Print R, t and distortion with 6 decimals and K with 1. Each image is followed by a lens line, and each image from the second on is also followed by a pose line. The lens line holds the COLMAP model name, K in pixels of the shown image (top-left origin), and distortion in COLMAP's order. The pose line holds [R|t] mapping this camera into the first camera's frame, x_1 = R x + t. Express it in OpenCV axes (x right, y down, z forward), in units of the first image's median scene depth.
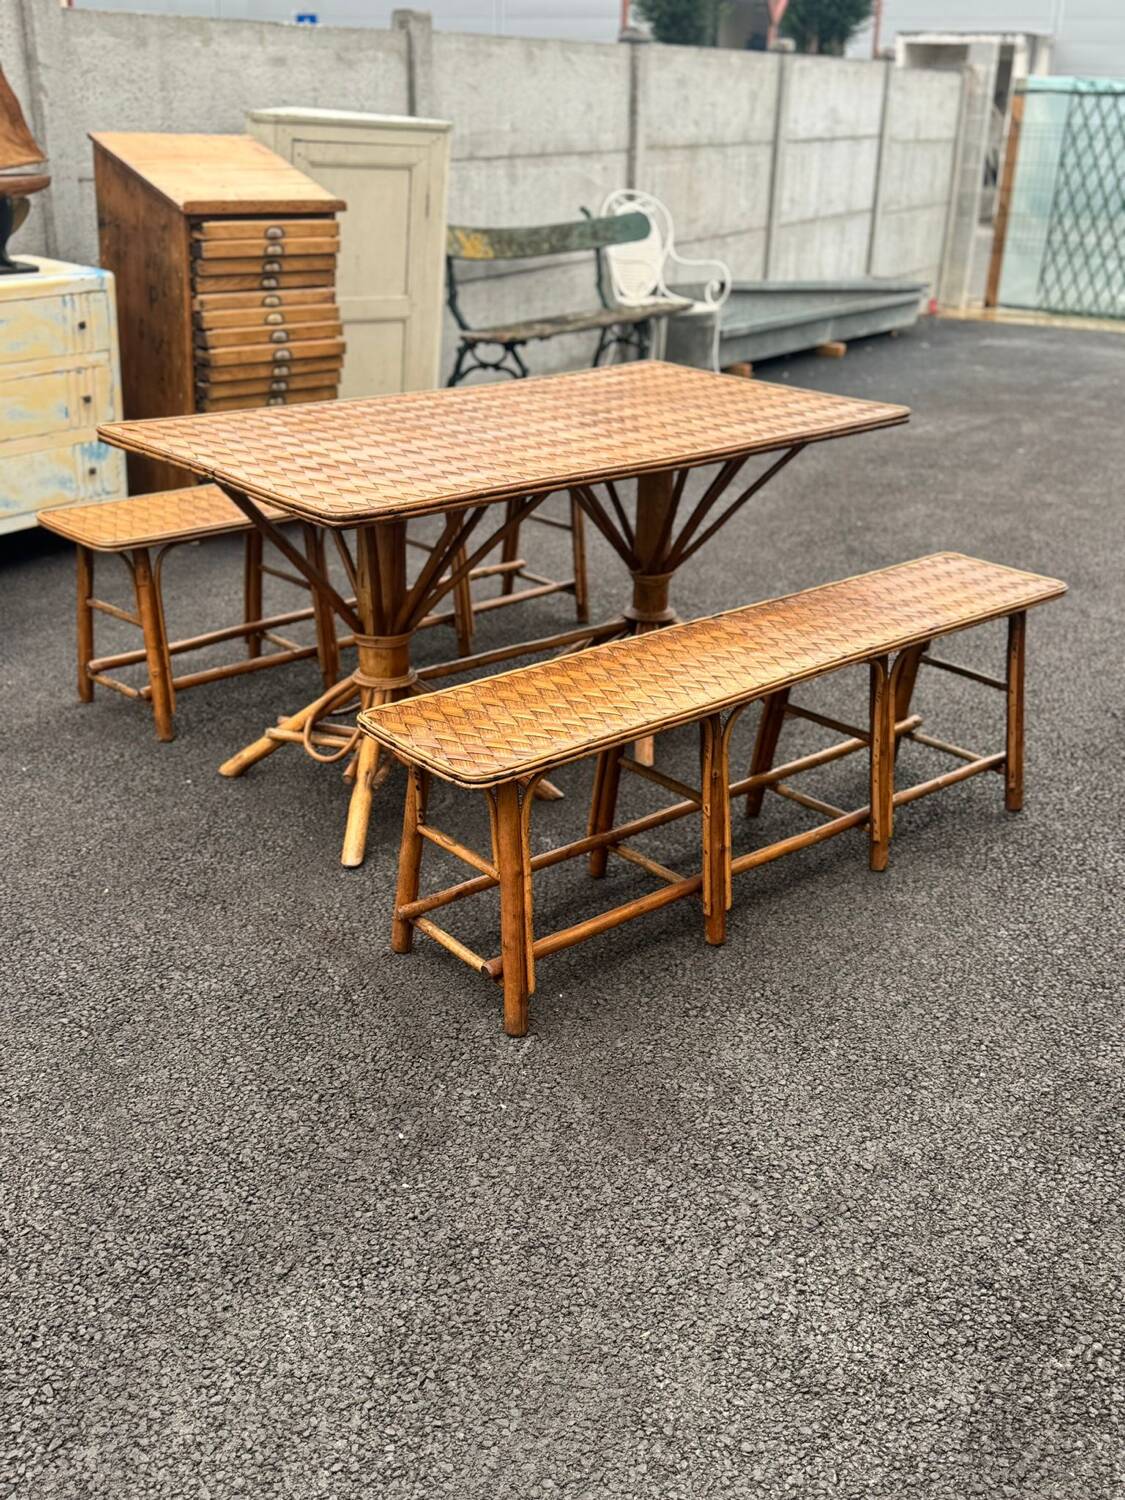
lens RADIAL K [[1522.8, 0, 559.6], [0, 1522.8, 755.1], [0, 0, 1]] dist [0.229837, -0.543453]
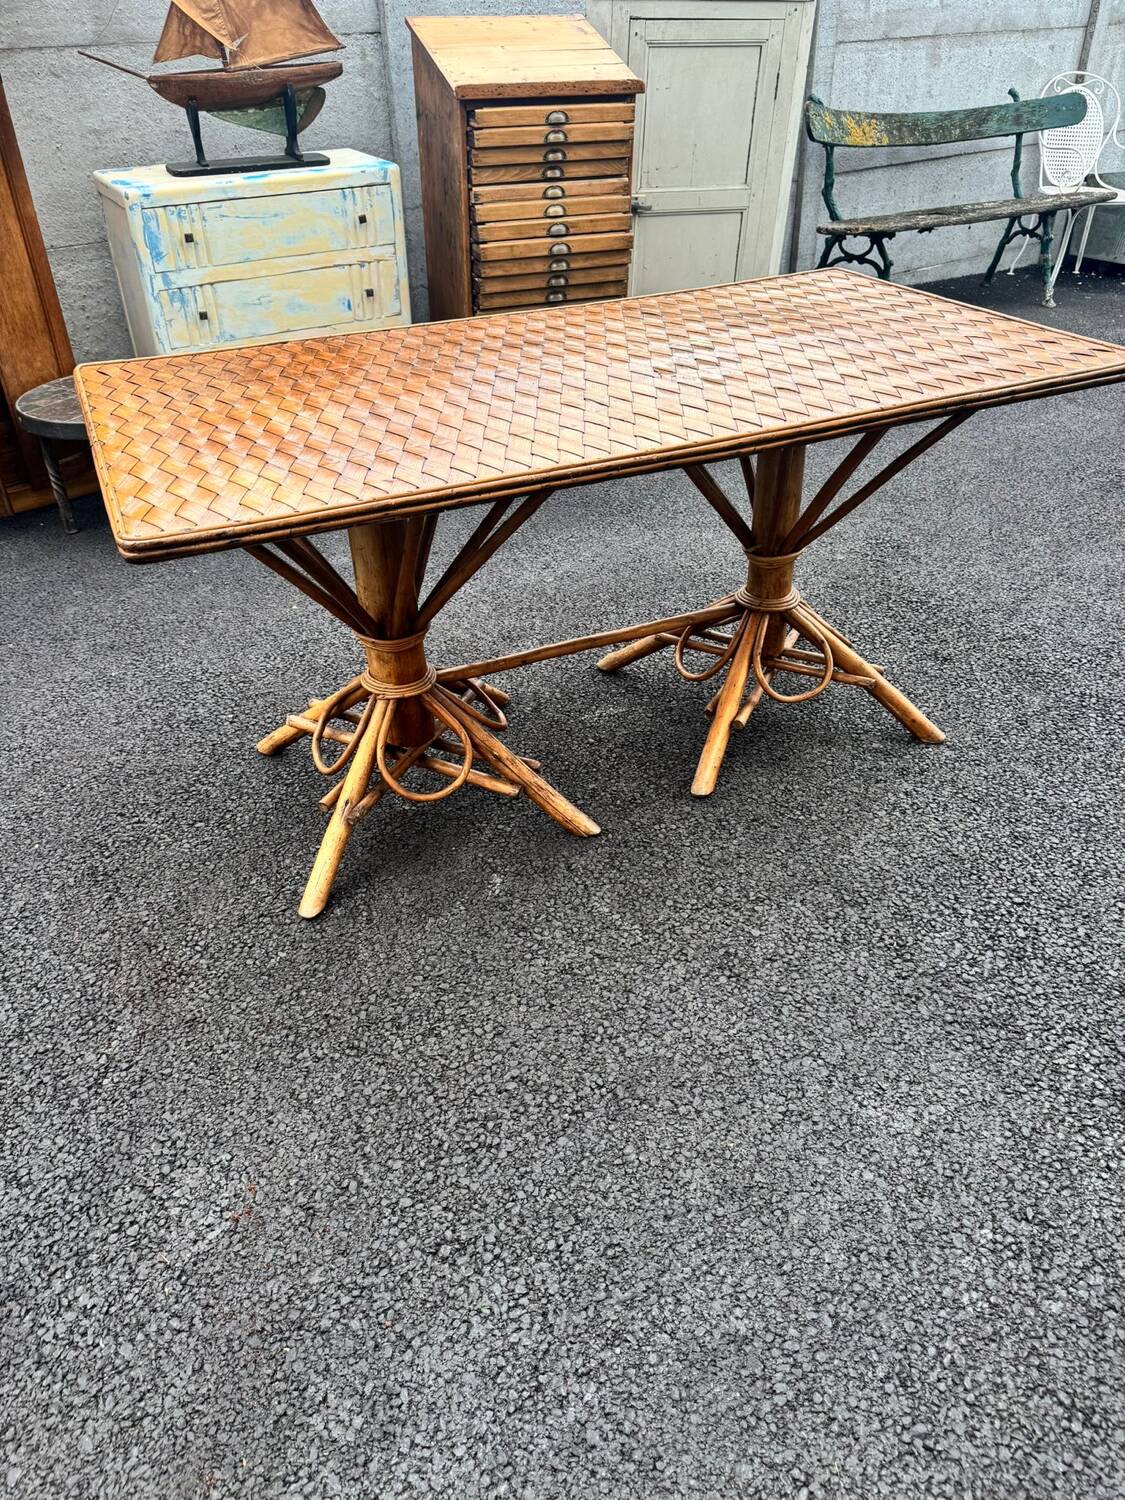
lens RADIAL K [[1064.2, 0, 547.5], [0, 1064.2, 757.4], [0, 0, 1]] dist [0.040676, -0.053537]
pose [[0.902766, 0.201822, -0.379844, 0.198149], [-0.121405, 0.966739, 0.225116, -0.128073], [0.412643, -0.157112, 0.897241, 0.430248]]
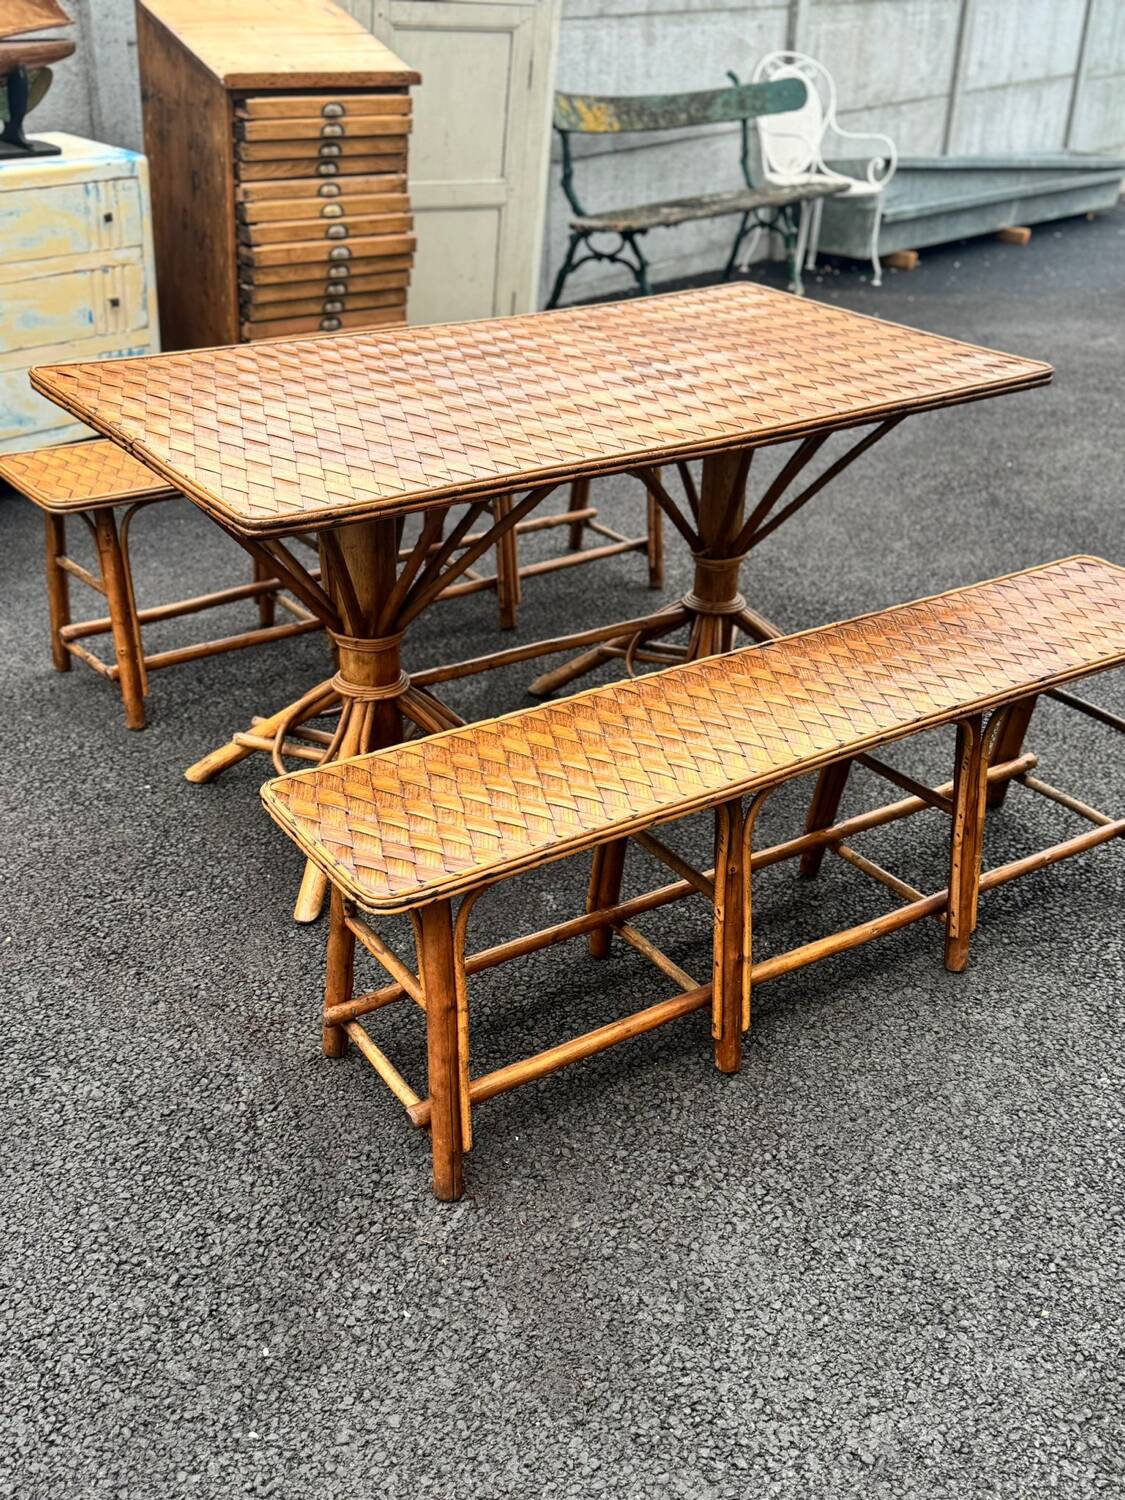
lens RADIAL K [[1522.8, 0, 559.6], [0, 1522.8, 755.1], [0, 0, 1]] dist [0.229837, -0.543453]
pose [[0.993142, 0.059583, -0.100593, 0.066325], [-0.050870, 0.994903, 0.087070, -0.080649], [0.105269, -0.081356, 0.991110, 0.165499]]
